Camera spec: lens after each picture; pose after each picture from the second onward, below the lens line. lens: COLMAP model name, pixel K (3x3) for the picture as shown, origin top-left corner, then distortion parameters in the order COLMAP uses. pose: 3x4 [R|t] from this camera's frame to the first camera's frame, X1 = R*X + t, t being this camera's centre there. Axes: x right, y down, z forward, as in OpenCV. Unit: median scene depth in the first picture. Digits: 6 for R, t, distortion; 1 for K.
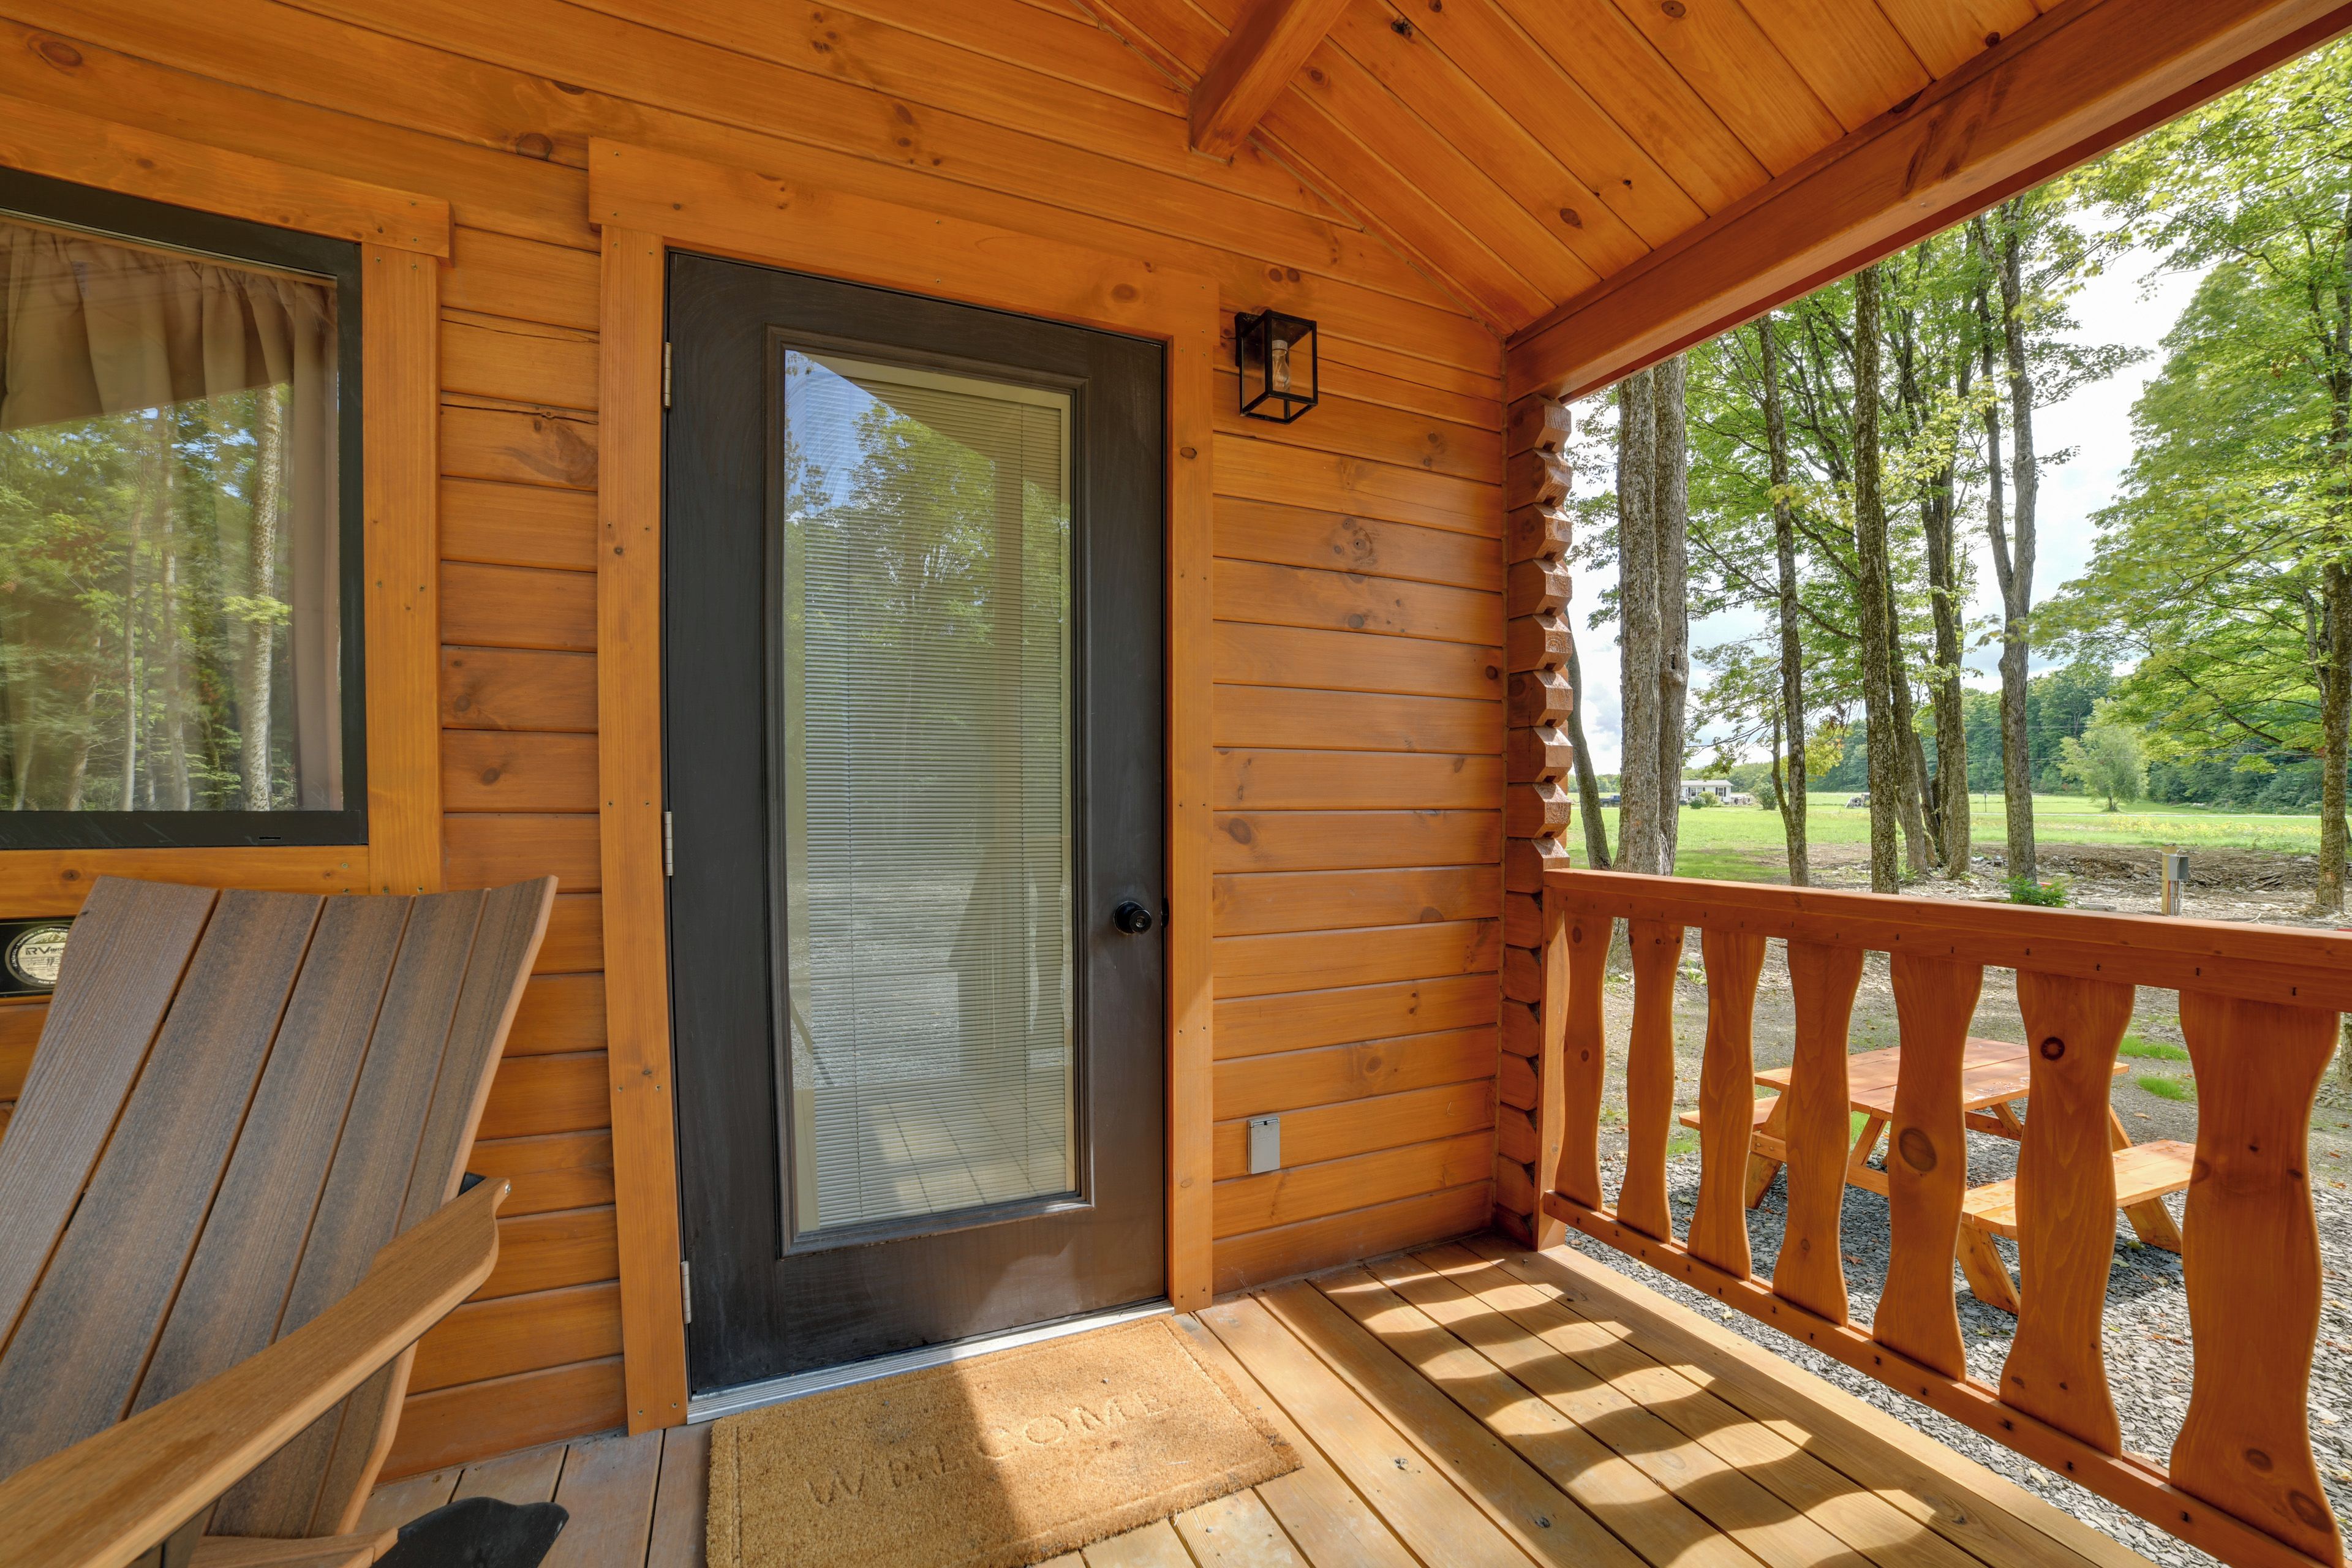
lens RADIAL K [[937.2, 0, 1168.6], [0, 937.2, 759.0], [0, 0, 1]] dist [-0.089234, 0.033345]
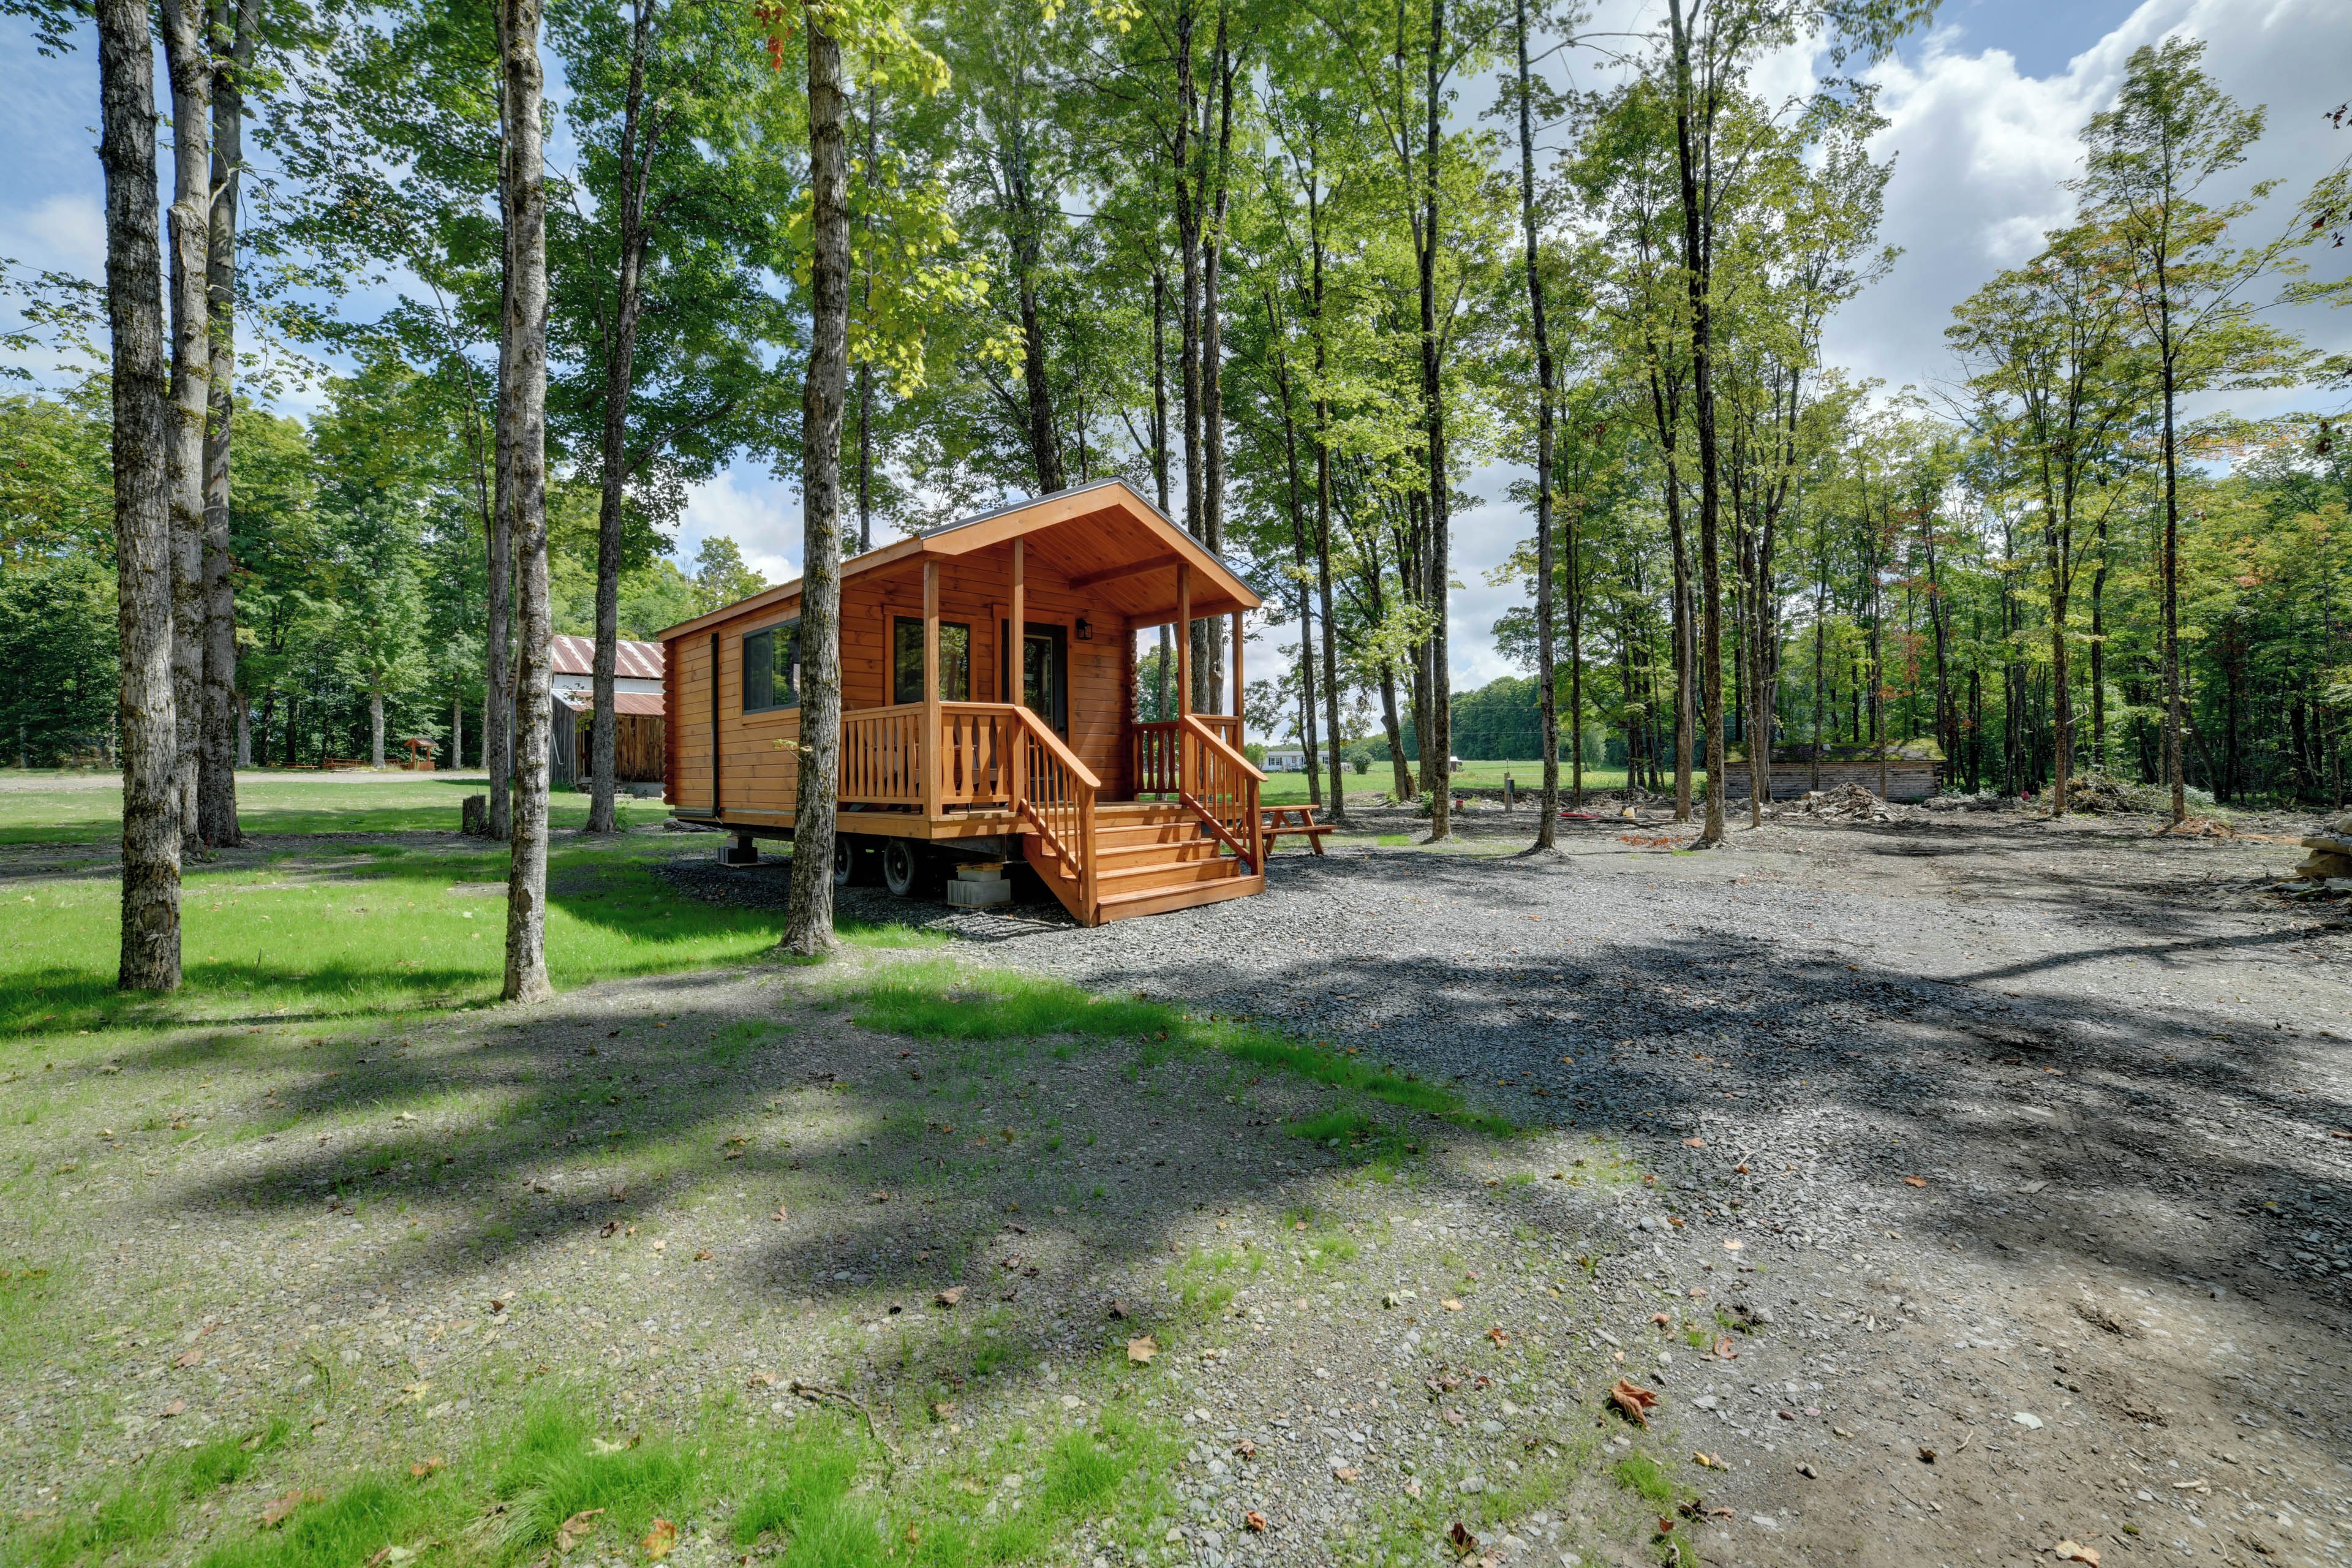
lens RADIAL K [[937.2, 0, 1168.6], [0, 937.2, 759.0], [0, 0, 1]] dist [-0.089234, 0.033345]
pose [[0.929196, -0.010302, 0.369443, -0.068993], [0.000612, 0.999653, 0.026336, 0.008191], [-0.369586, -0.024246, 0.928880, -0.202575]]
